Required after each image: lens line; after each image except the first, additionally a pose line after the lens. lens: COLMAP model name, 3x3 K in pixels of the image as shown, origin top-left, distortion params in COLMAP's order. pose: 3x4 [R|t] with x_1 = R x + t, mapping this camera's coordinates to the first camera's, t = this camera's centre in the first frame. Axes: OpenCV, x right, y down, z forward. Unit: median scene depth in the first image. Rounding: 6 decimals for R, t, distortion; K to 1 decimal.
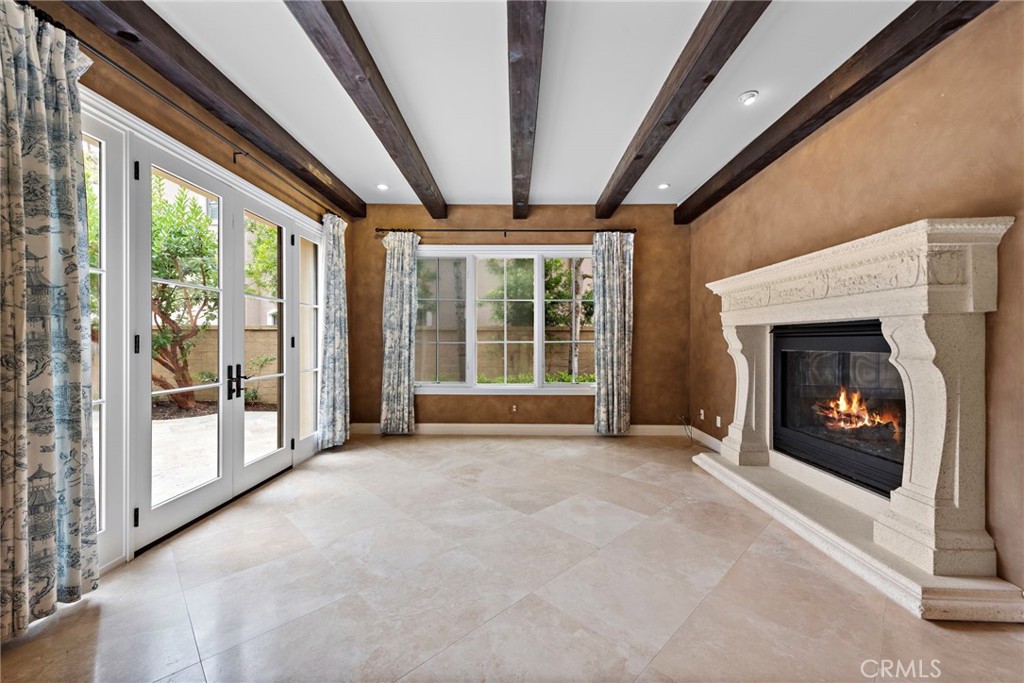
lens RADIAL K [[416.9, 0, 511.8], [0, 416.9, 340.8], [0, 0, 1]] dist [0.012702, 0.000067]
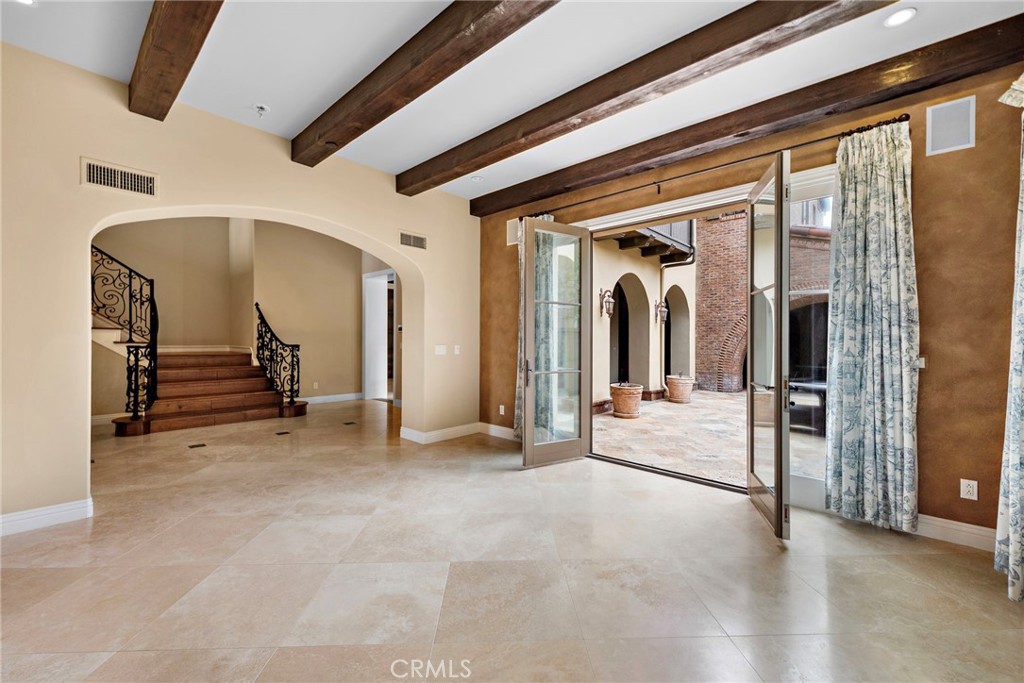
lens RADIAL K [[416.9, 0, 514.0], [0, 416.9, 339.6], [0, 0, 1]] dist [0.012702, 0.000067]
pose [[-0.678493, -0.008251, -0.734561, 0.646909], [-0.010724, 0.999942, -0.001327, 0.006025], [0.734529, 0.006977, -0.678542, 1.950439]]
